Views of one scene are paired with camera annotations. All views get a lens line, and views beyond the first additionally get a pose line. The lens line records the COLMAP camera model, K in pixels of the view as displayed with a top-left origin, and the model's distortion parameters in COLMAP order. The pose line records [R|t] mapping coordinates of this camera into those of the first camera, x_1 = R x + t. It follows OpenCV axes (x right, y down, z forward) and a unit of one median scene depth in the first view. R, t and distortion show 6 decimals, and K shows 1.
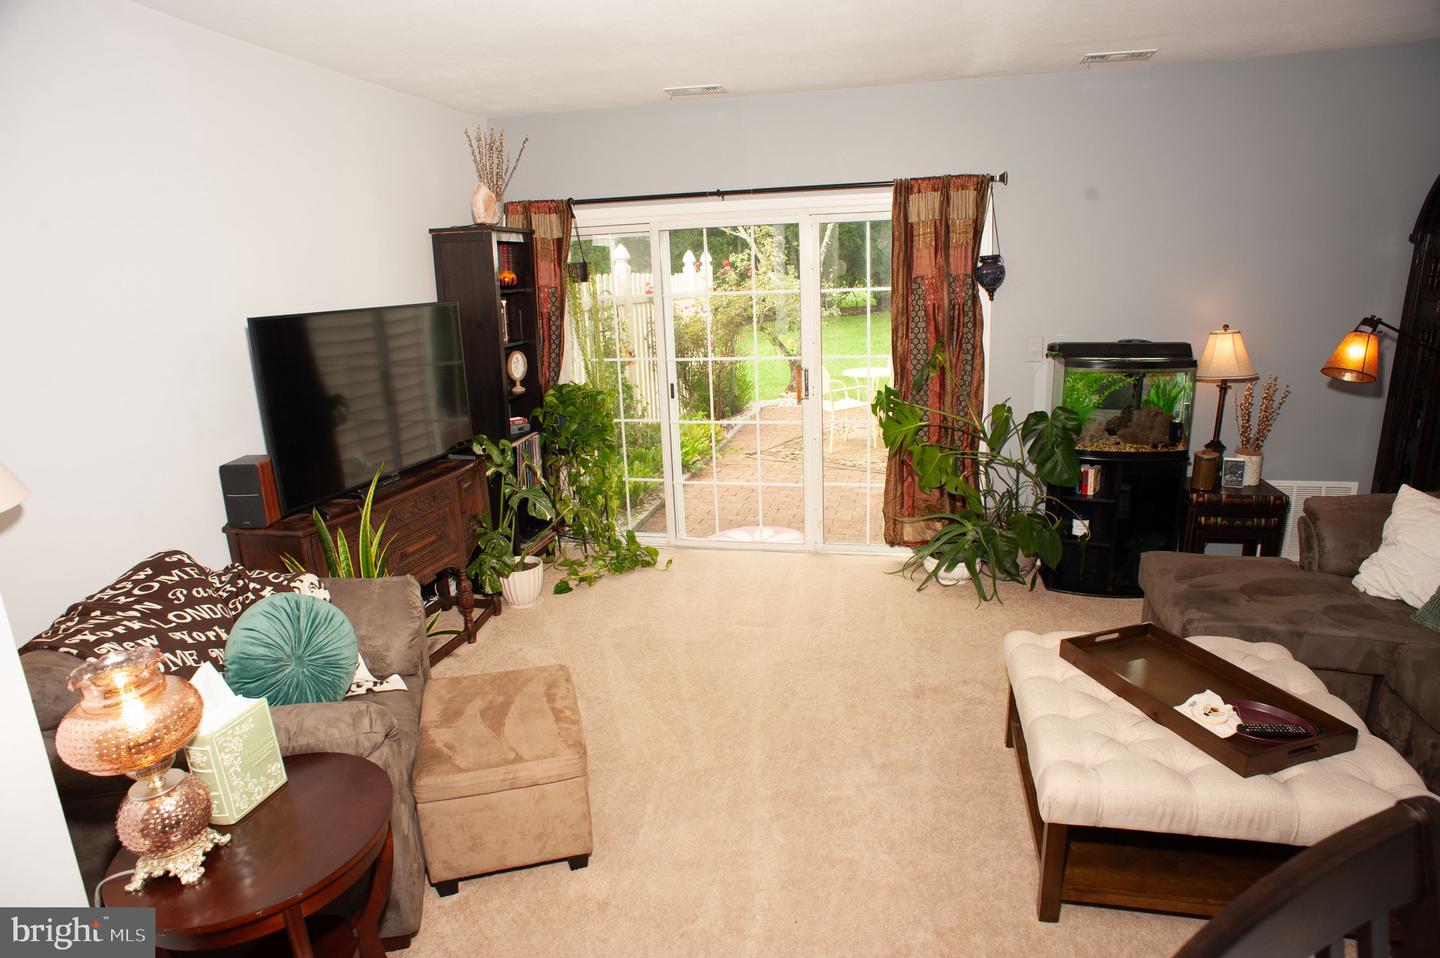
lens RADIAL K [[817.6, 0, 720.3], [0, 817.6, 482.9], [0, 0, 1]] dist [-0.095054, 0.063482]
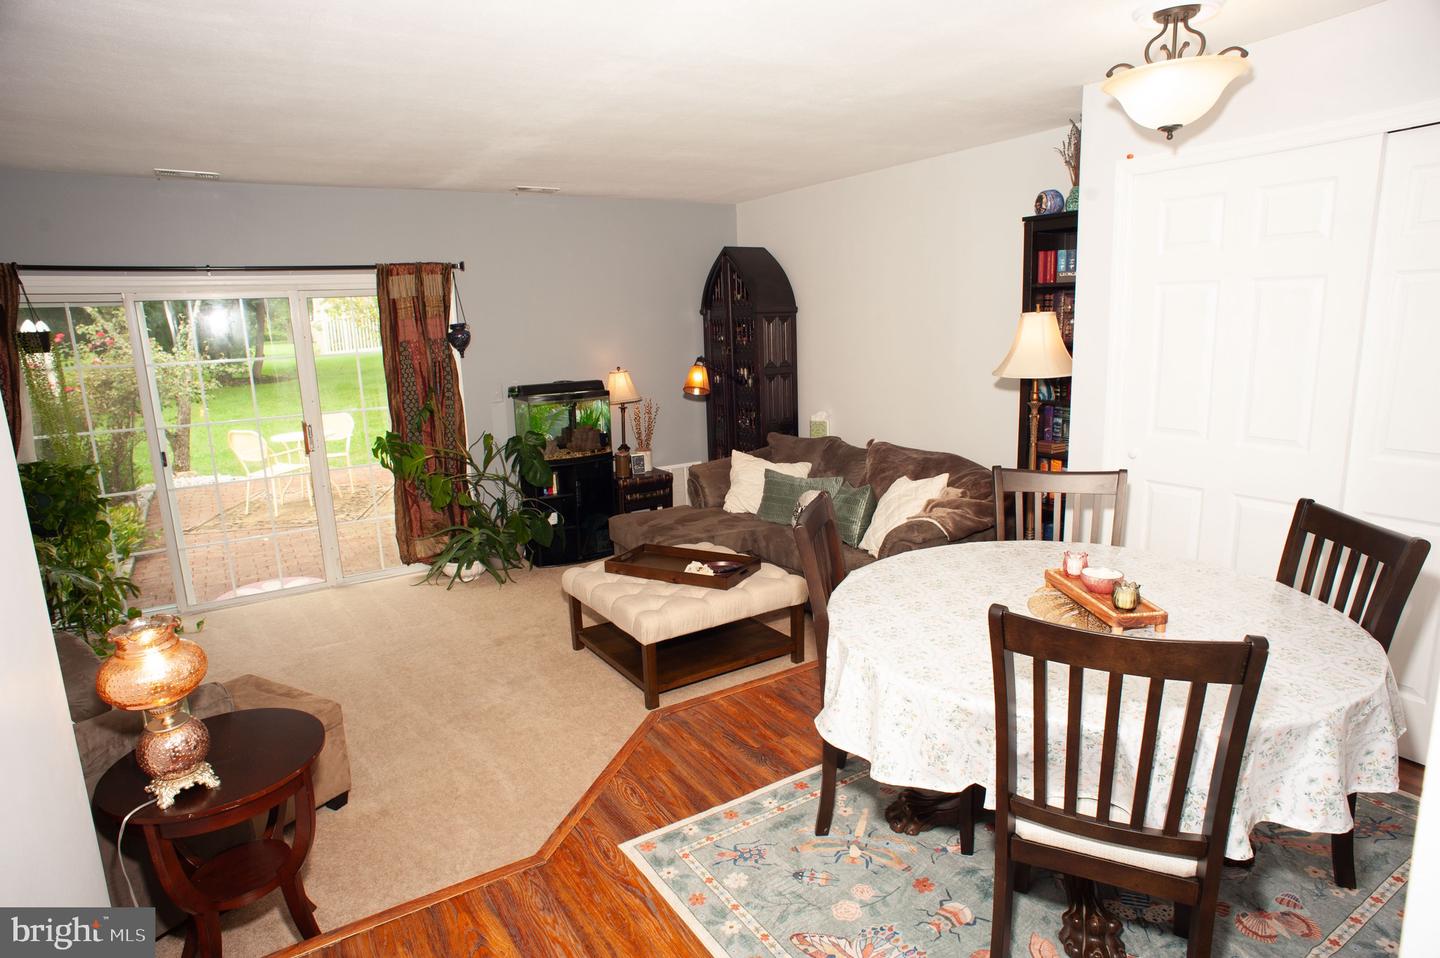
lens RADIAL K [[817.6, 0, 728.8], [0, 817.6, 463.9], [0, 0, 1]] dist [-0.095054, 0.063482]
pose [[0.699045, -0.114591, 0.705837, -0.307364], [0.187392, 0.981936, -0.026174, 0.057324], [-0.690087, 0.150565, 0.707891, -0.196926]]
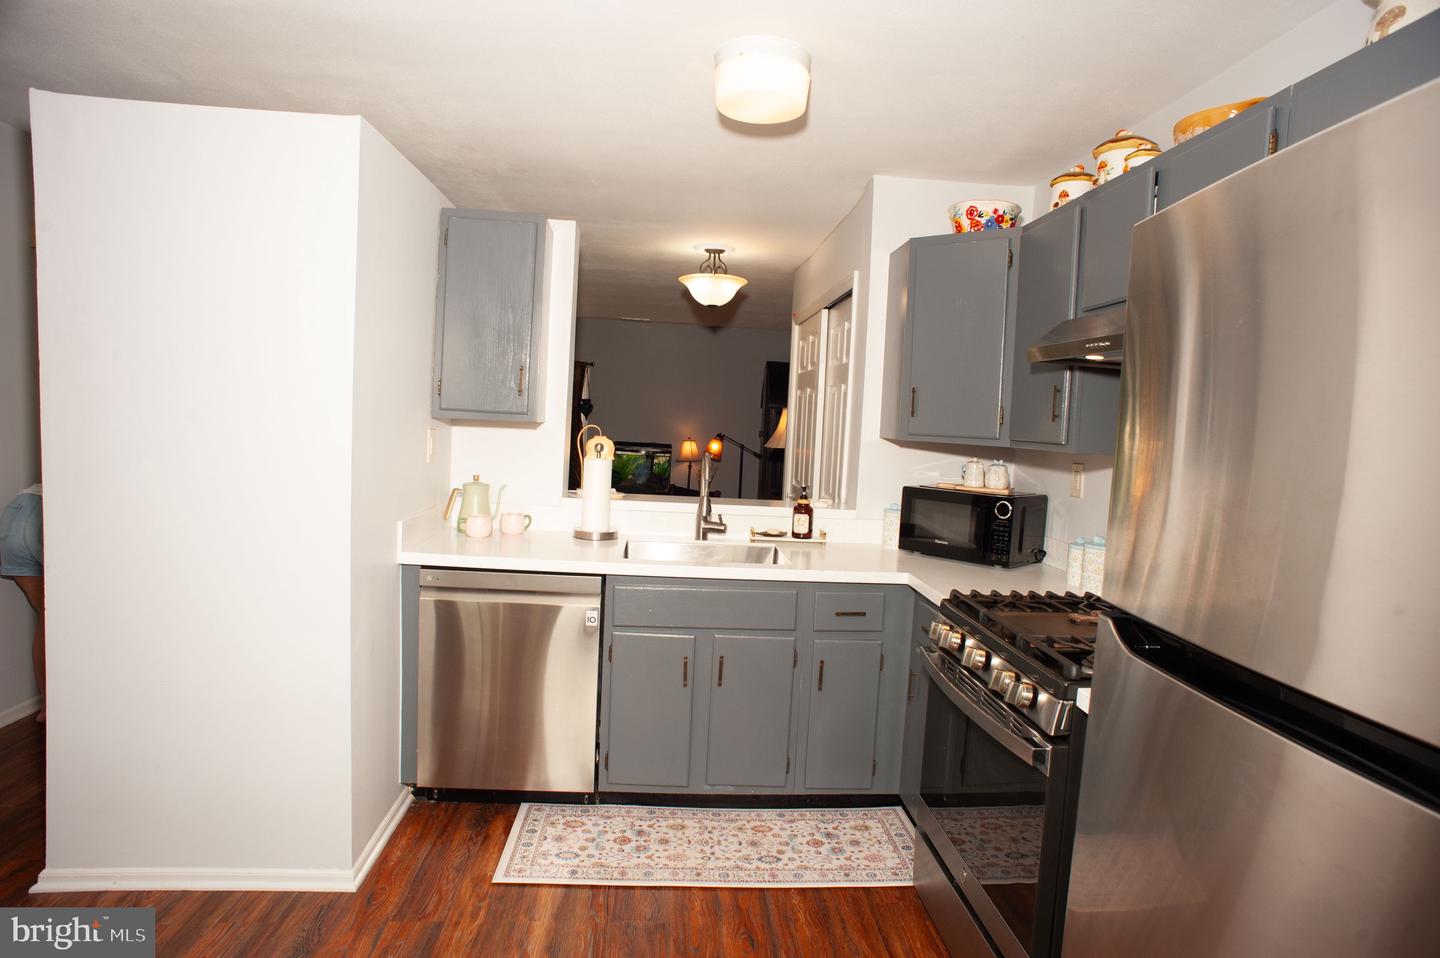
lens RADIAL K [[817.6, 0, 726.4], [0, 817.6, 475.8], [0, 0, 1]] dist [-0.095054, 0.063482]
pose [[0.948133, 0.064616, 0.311239, 0.031958], [-0.006954, 0.983104, -0.182916, 0.301748], [-0.317799, 0.171265, 0.932562, -1.068511]]
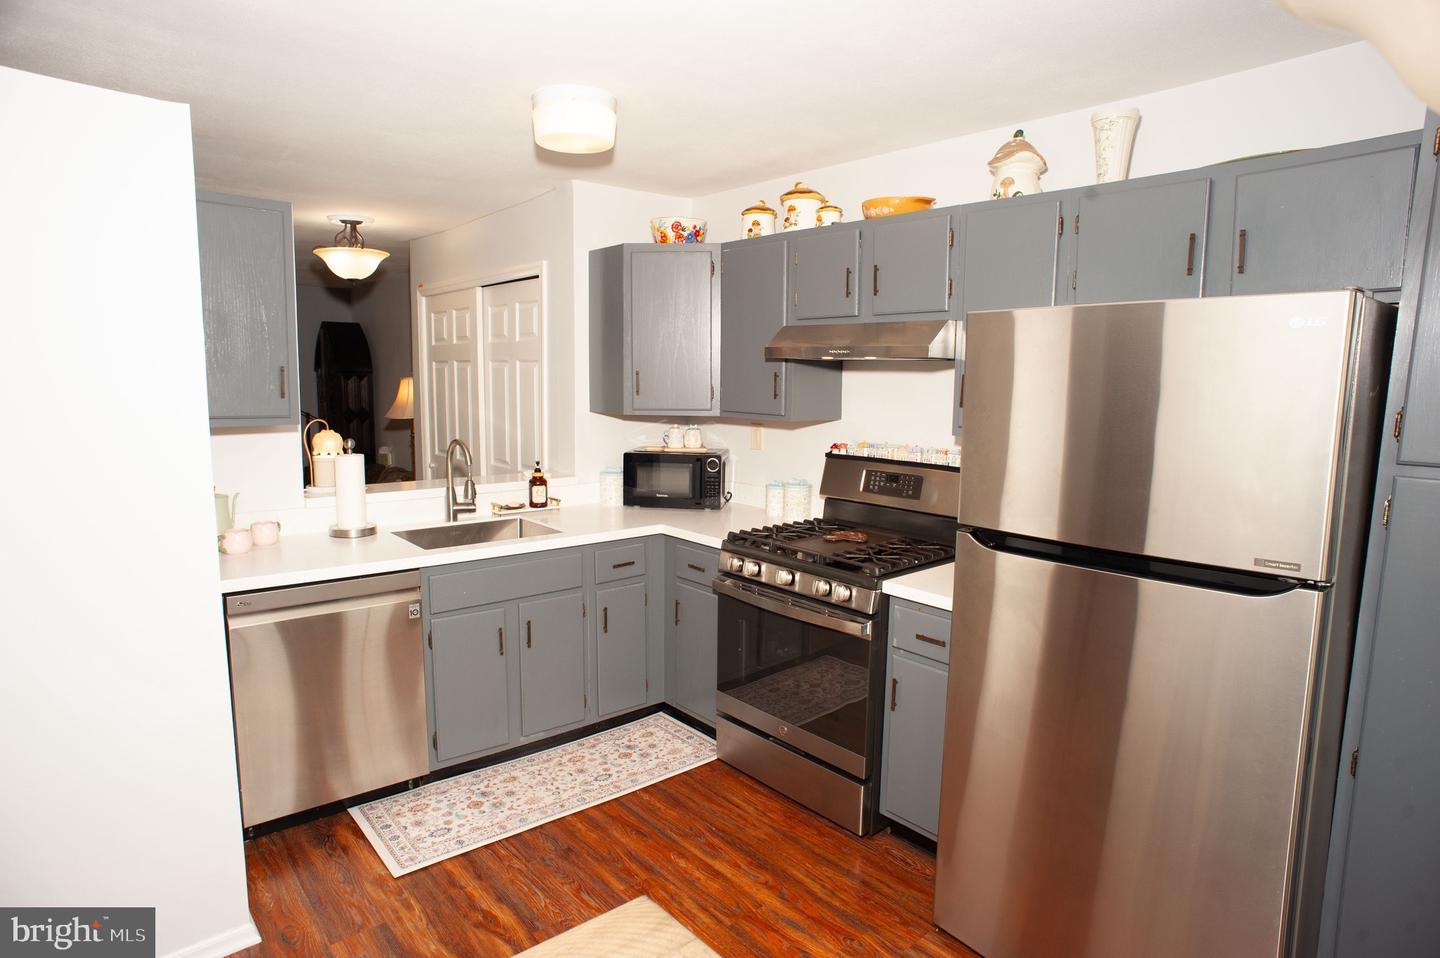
lens RADIAL K [[817.6, 0, 723.7], [0, 817.6, 475.2], [0, 0, 1]] dist [-0.095054, 0.063482]
pose [[0.585105, -0.052997, 0.809224, -0.239667], [0.170120, 0.983680, -0.058582, 0.268094], [-0.792913, 0.171942, 0.584572, -1.024242]]
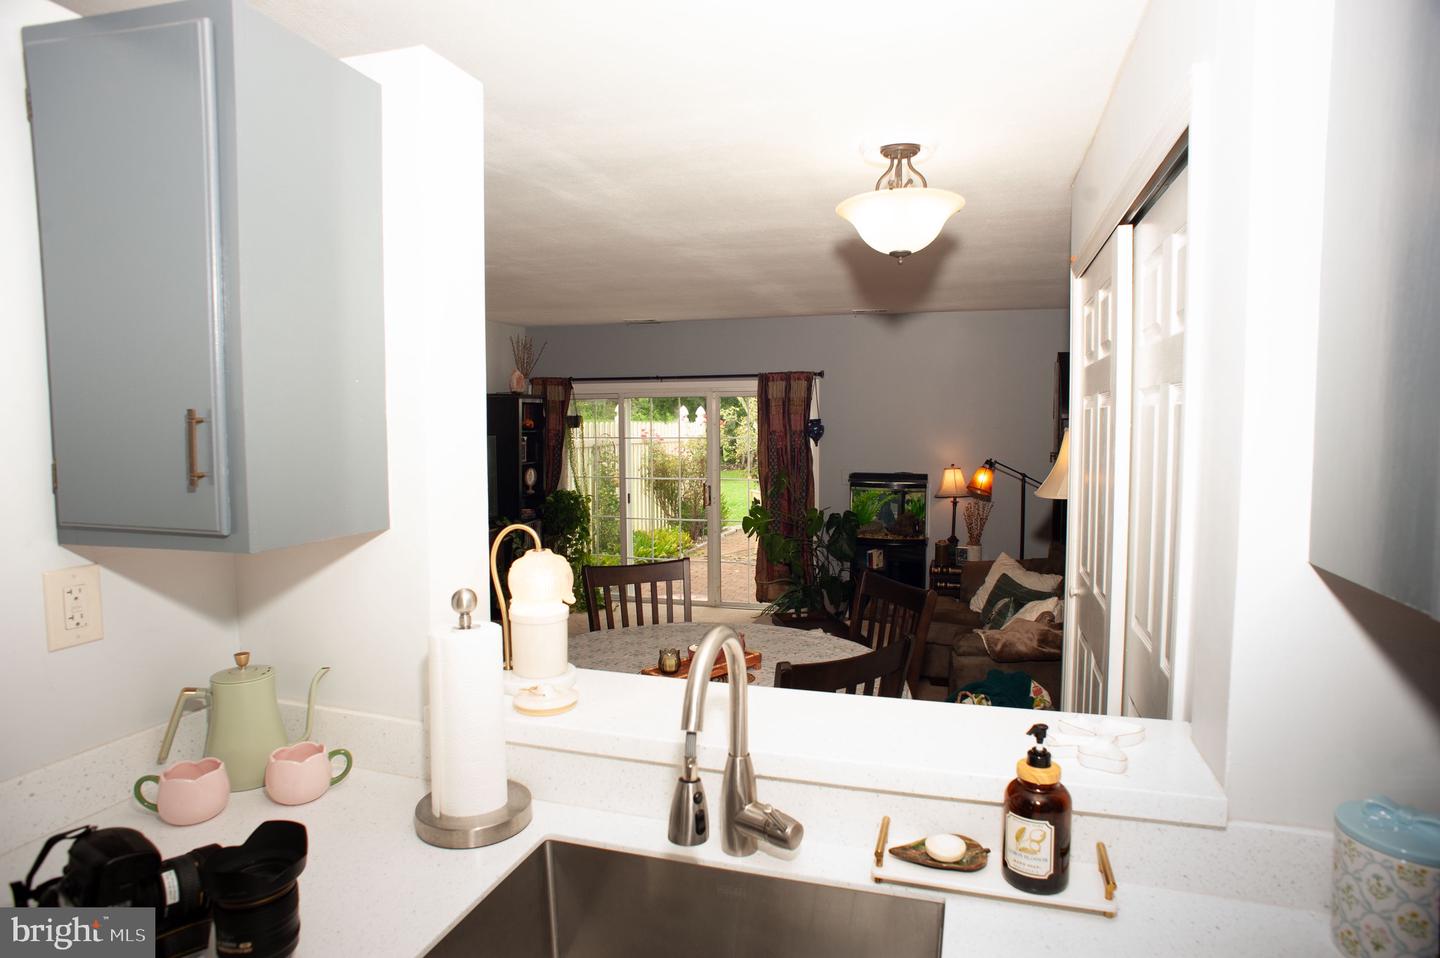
lens RADIAL K [[817.6, 0, 728.5], [0, 817.6, 479.7], [0, 0, 1]] dist [-0.095054, 0.063482]
pose [[0.997428, 0.036388, -0.061757, 0.264804], [-0.046914, 0.982799, -0.178618, 0.143054], [0.054195, 0.181056, 0.981978, -0.618372]]
